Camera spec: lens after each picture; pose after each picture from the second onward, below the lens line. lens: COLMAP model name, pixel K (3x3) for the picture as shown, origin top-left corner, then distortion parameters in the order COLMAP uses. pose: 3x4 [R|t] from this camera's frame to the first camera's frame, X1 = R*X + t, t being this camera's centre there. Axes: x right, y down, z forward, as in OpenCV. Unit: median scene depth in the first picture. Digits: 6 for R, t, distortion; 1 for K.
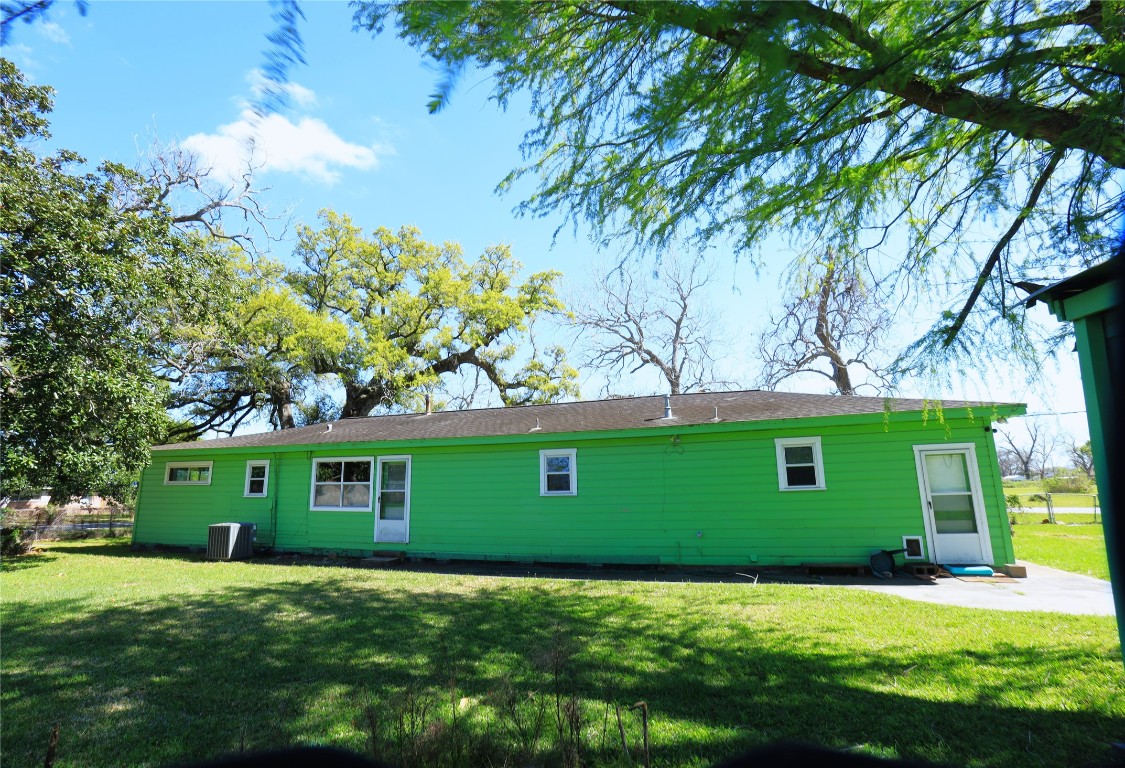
lens RADIAL K [[505.9, 0, 562.4], [0, 505.9, 384.9], [0, 0, 1]] dist [-0.044285, 0.000335]
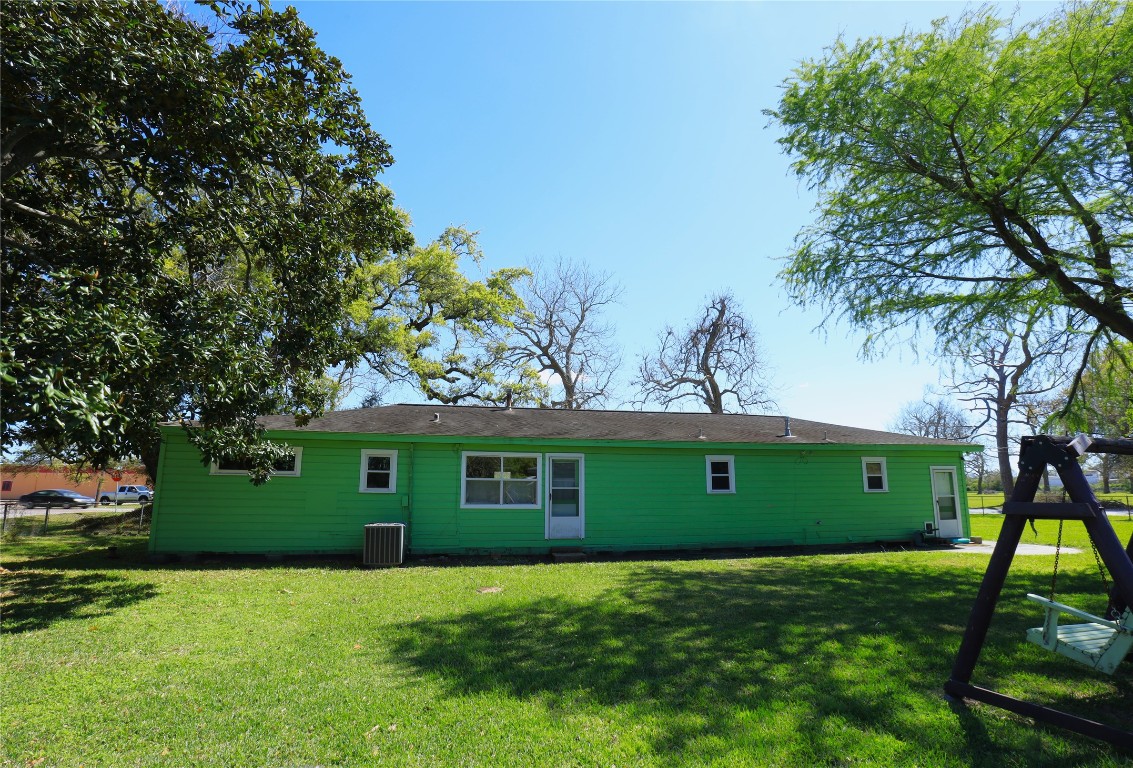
lens RADIAL K [[533.9, 0, 561.0], [0, 533.9, 385.3], [0, 0, 1]] dist [-0.046595, 0.002102]
pose [[0.872654, 0.110931, 0.475572, -0.876833], [-0.116085, 0.993065, -0.018629, 0.023948], [-0.474340, -0.038950, 0.879479, 0.057122]]
